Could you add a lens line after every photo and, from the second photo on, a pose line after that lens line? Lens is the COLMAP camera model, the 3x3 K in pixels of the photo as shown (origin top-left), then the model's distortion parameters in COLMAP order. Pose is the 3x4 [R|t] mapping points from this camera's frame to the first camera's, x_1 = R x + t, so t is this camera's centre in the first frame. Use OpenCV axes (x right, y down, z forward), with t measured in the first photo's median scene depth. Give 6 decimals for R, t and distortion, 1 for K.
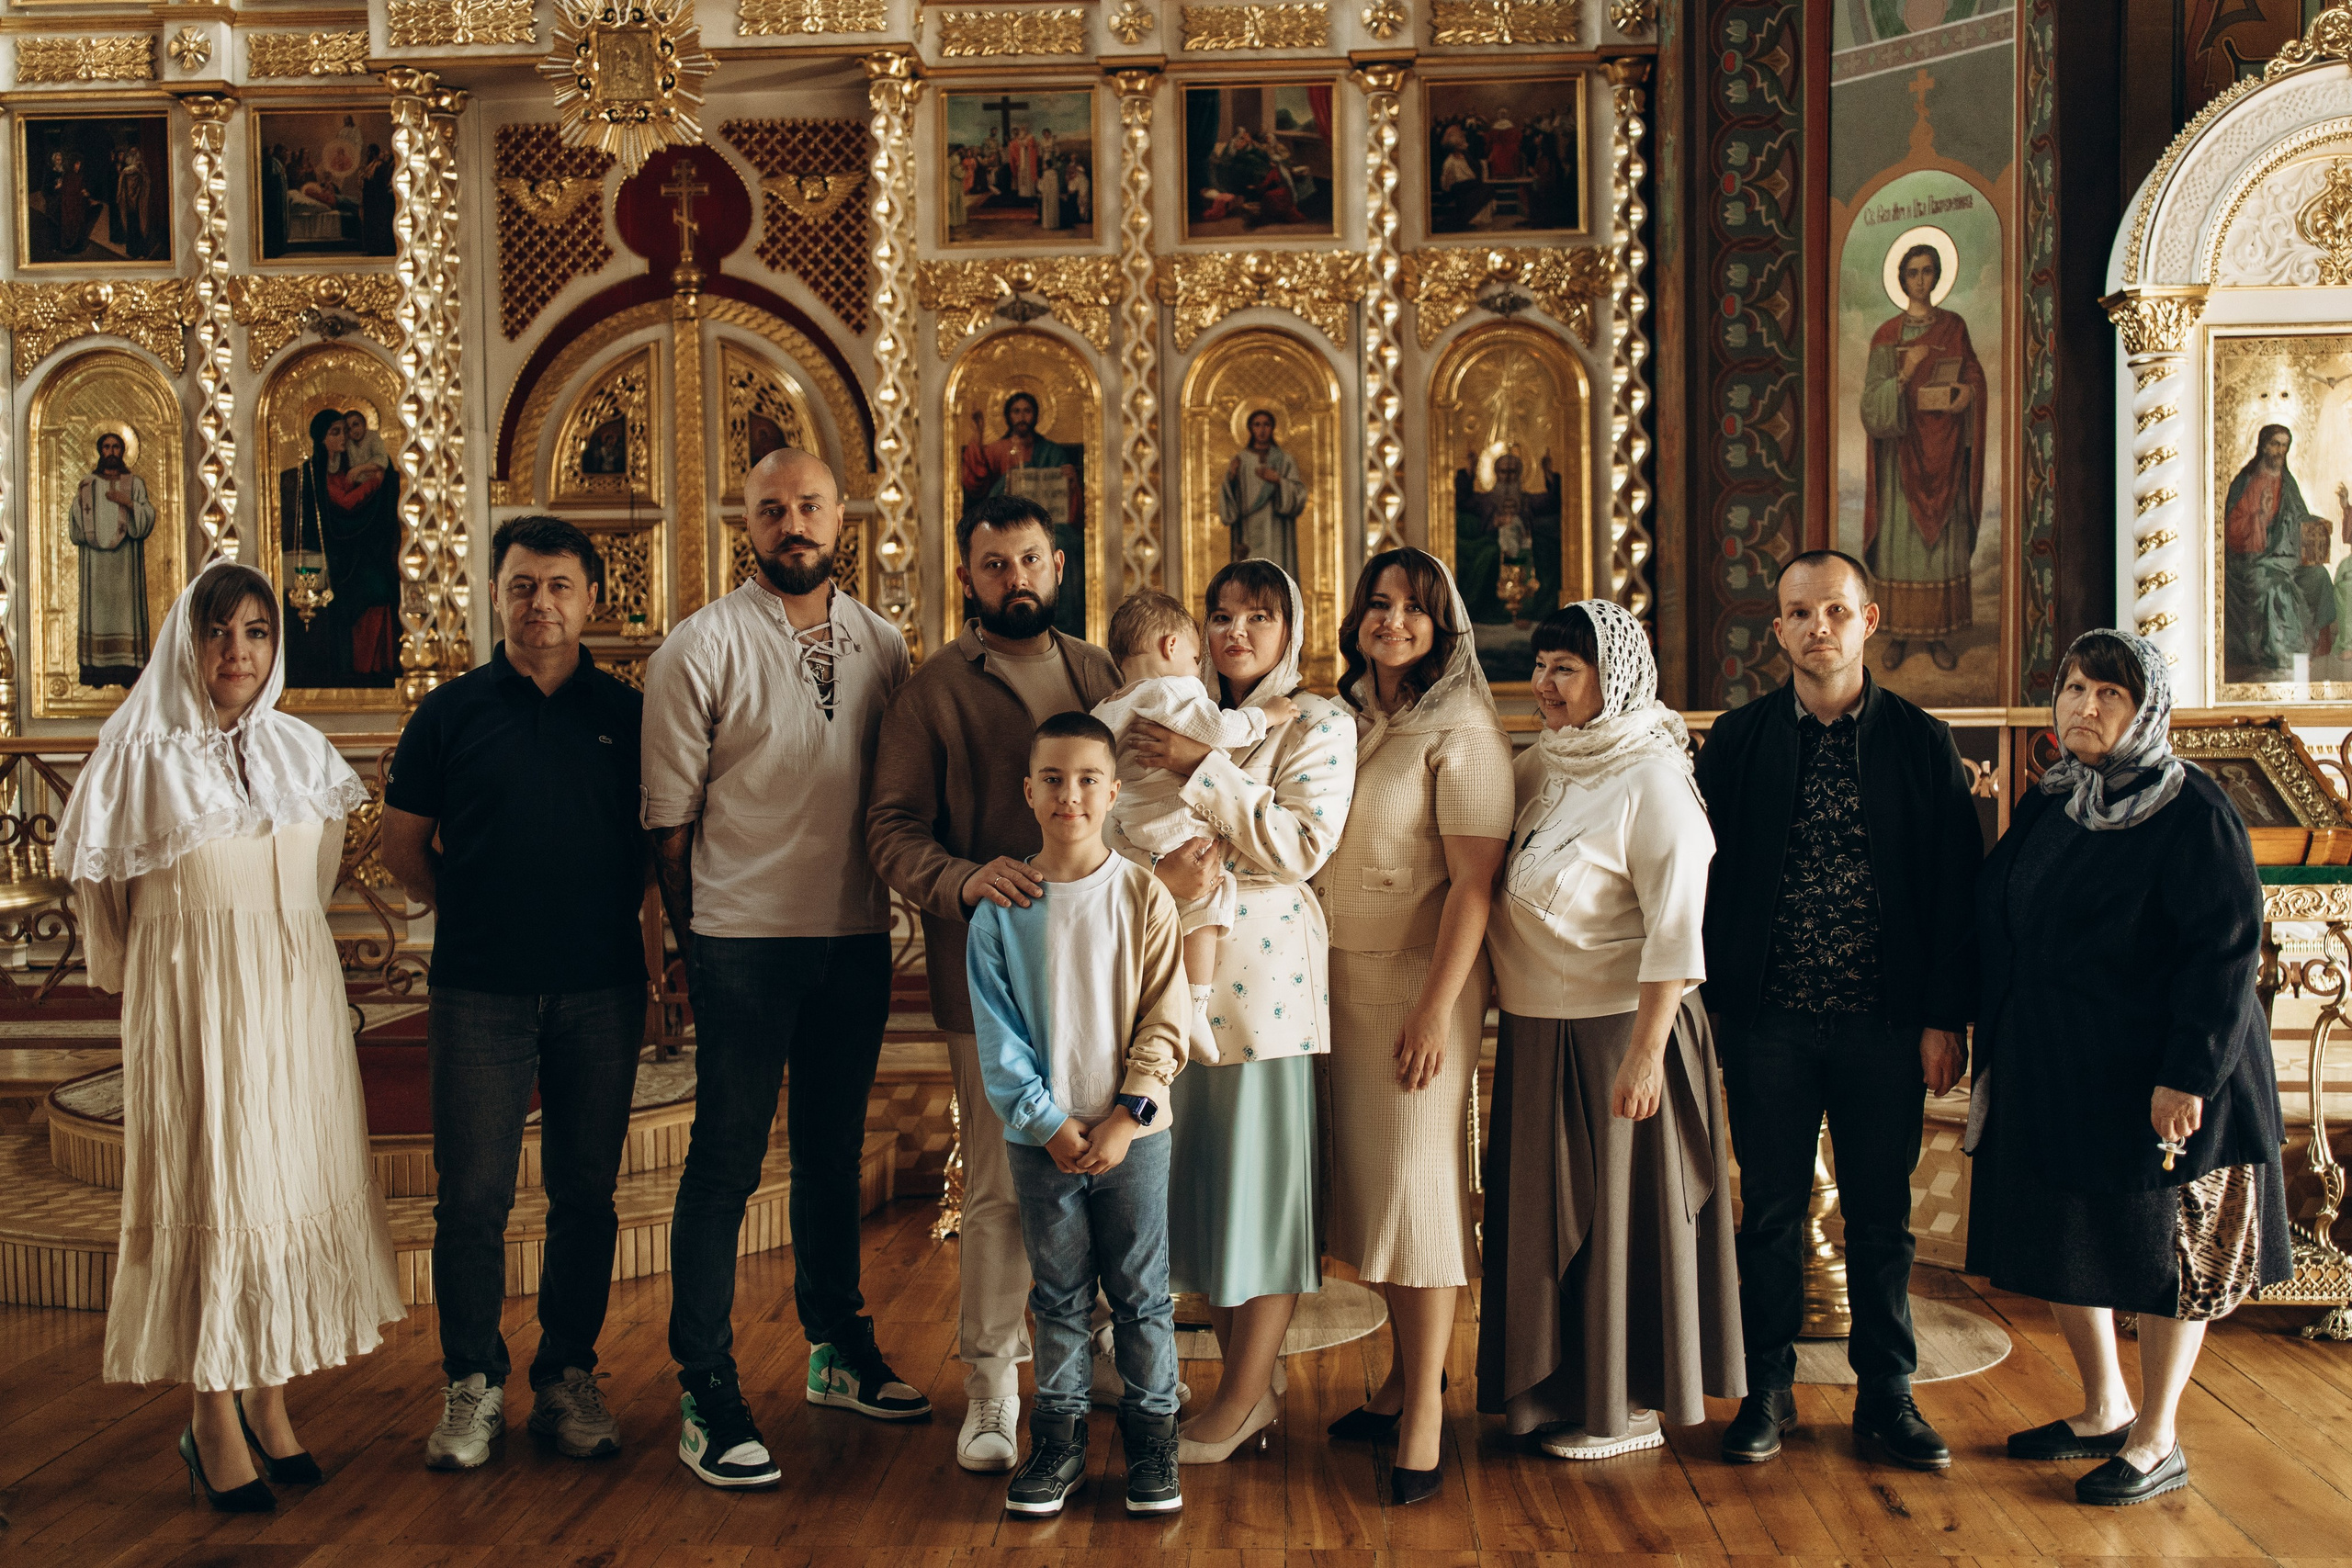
lens RADIAL K [[2355.1, 0, 1178.0], [0, 2355.1, 778.2], [0, 0, 1]] dist [0.013763, 0.000000]
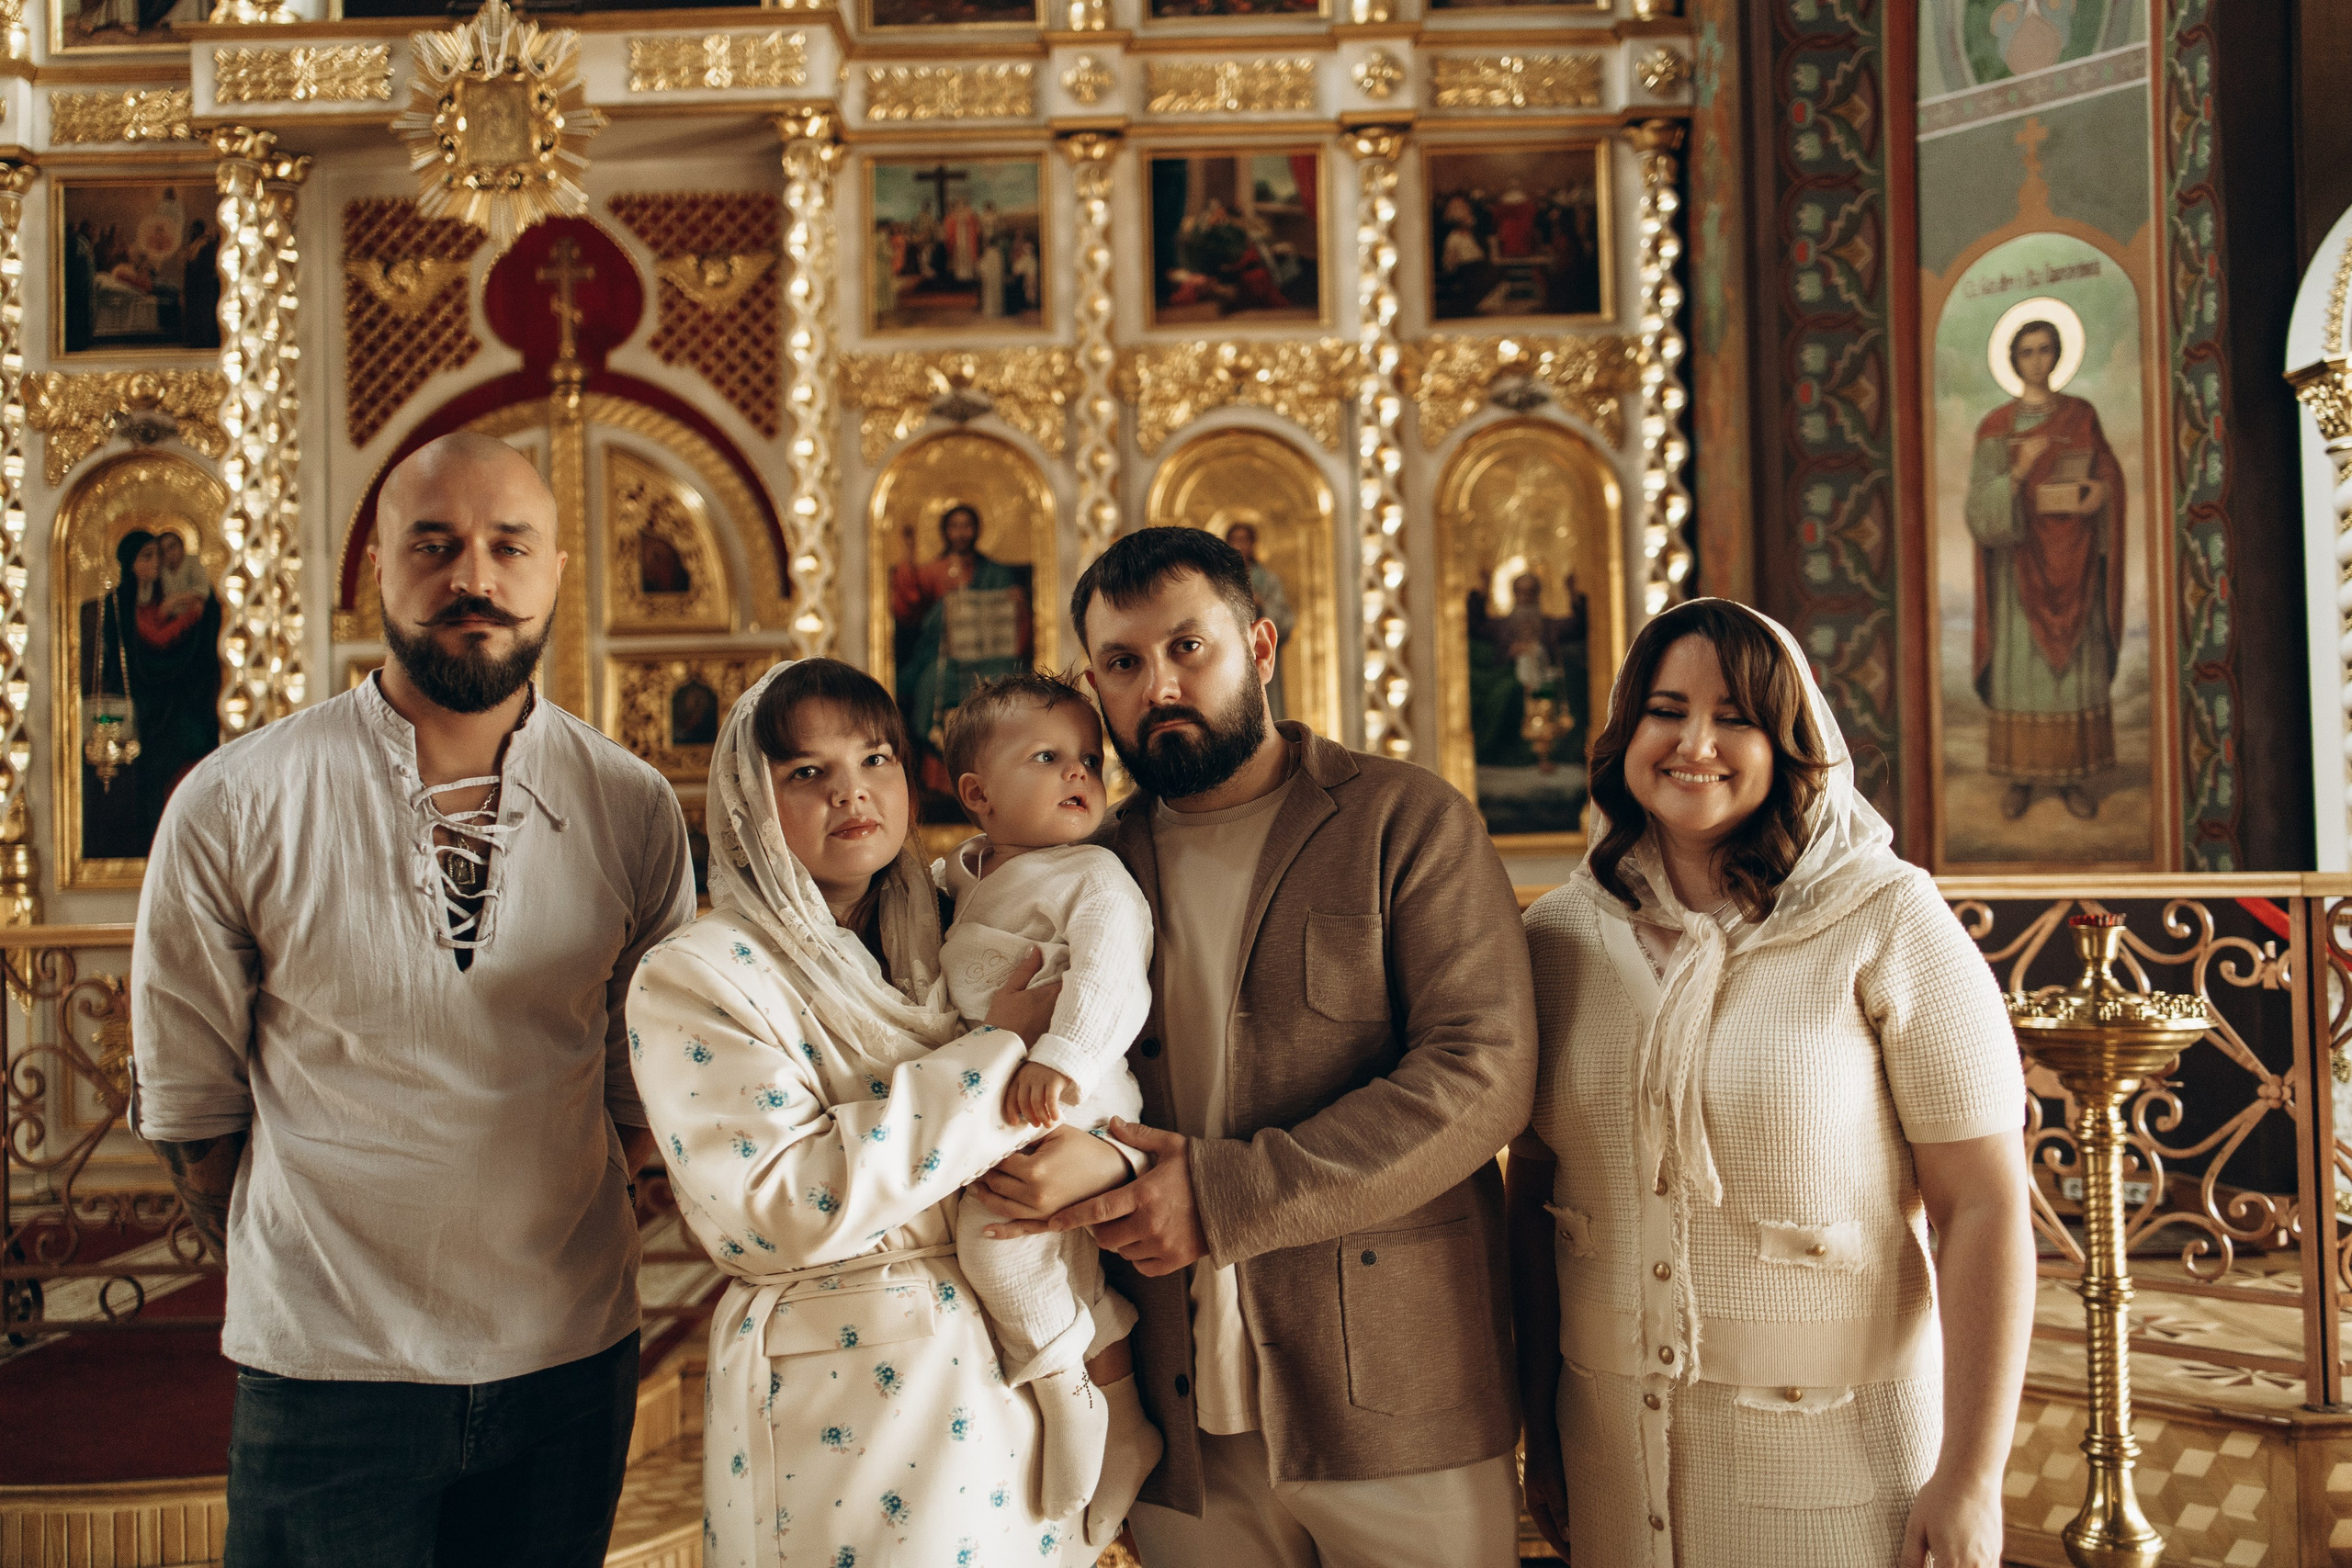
lens RADIAL K [[2355.1, 0, 1154.2], [0, 2355.1, 769.5], [0, 0, 1]] dist [0.013763, 0.000000]
pose [[0.999116, -0.008783, 0.041106, -0.032535], [0.011443, 0.997825, -0.064917, -0.011030], [-0.040446, 0.065330, 0.997044, 0.149981]]
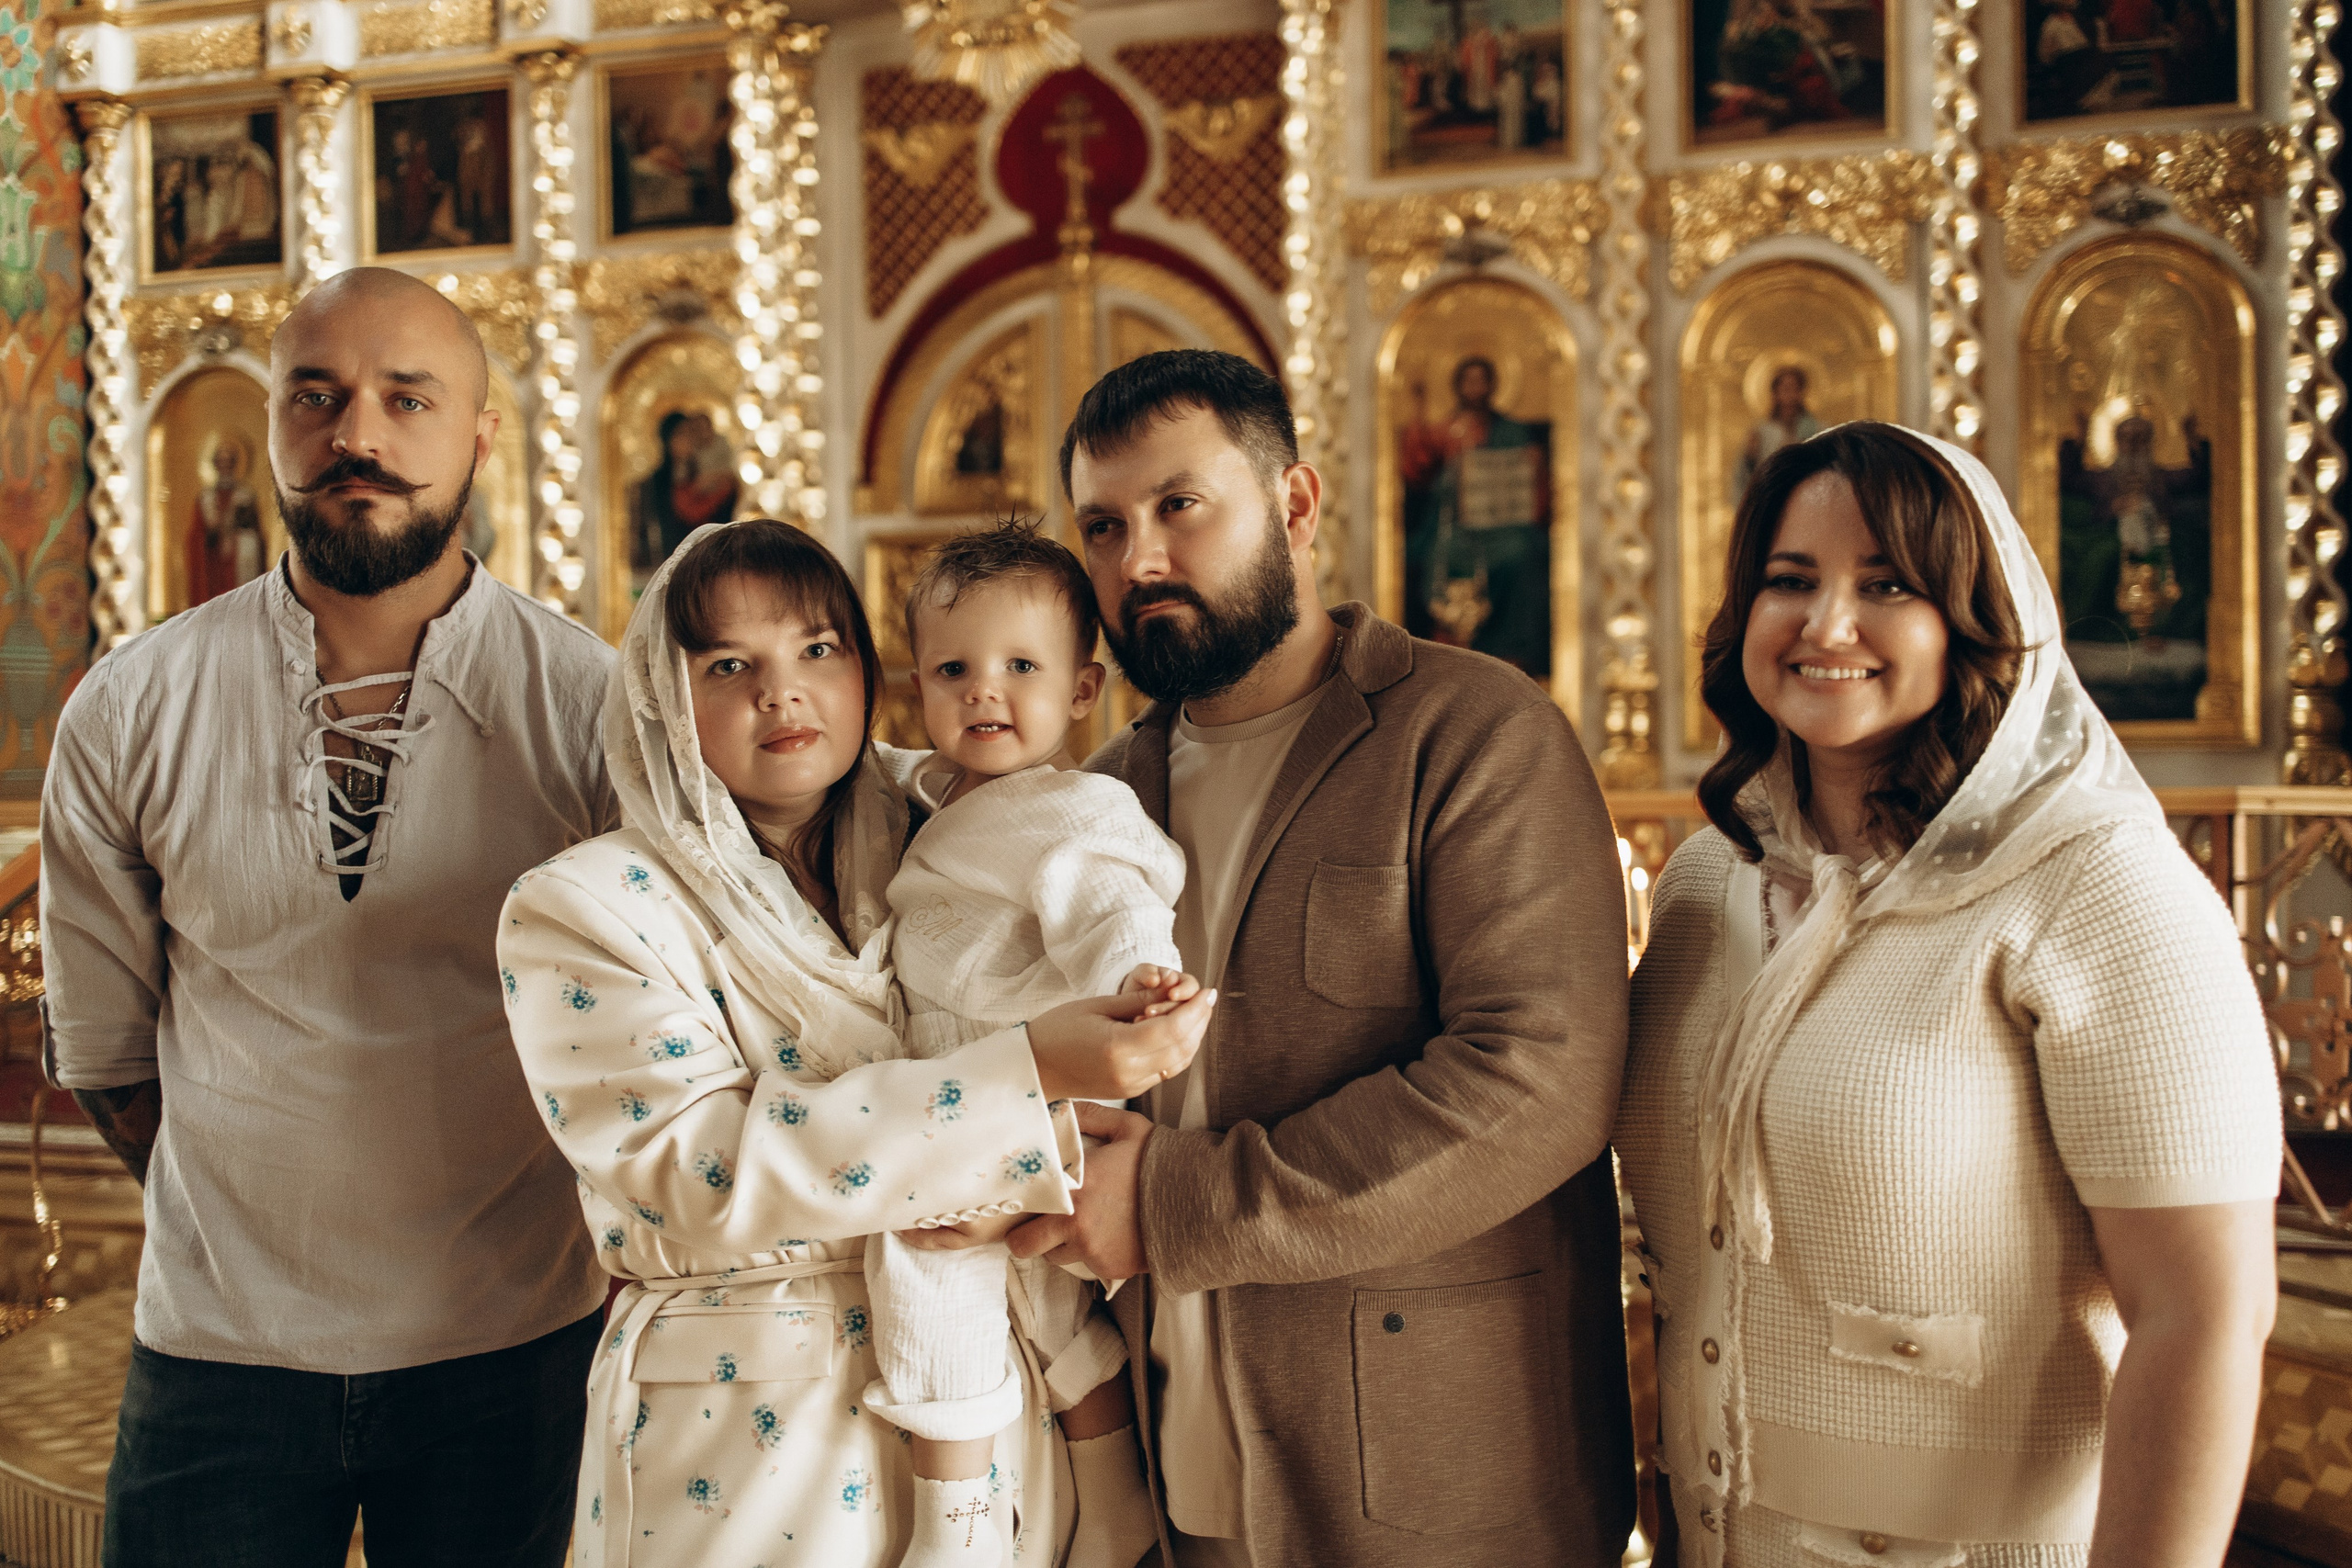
lens RADIAL K [[2355.1, 0, 1180.7], [0, 2355.1, 763.5], [0, 0, 1]] dist [0.013763, 0.000000]
pose [[0.970726, 0.004105, -0.240153, 0.028482], [-0.007411, 0.999890, -0.012866, -0.016897], [0.240074, 0.014269, 0.970650, 0.213666]]
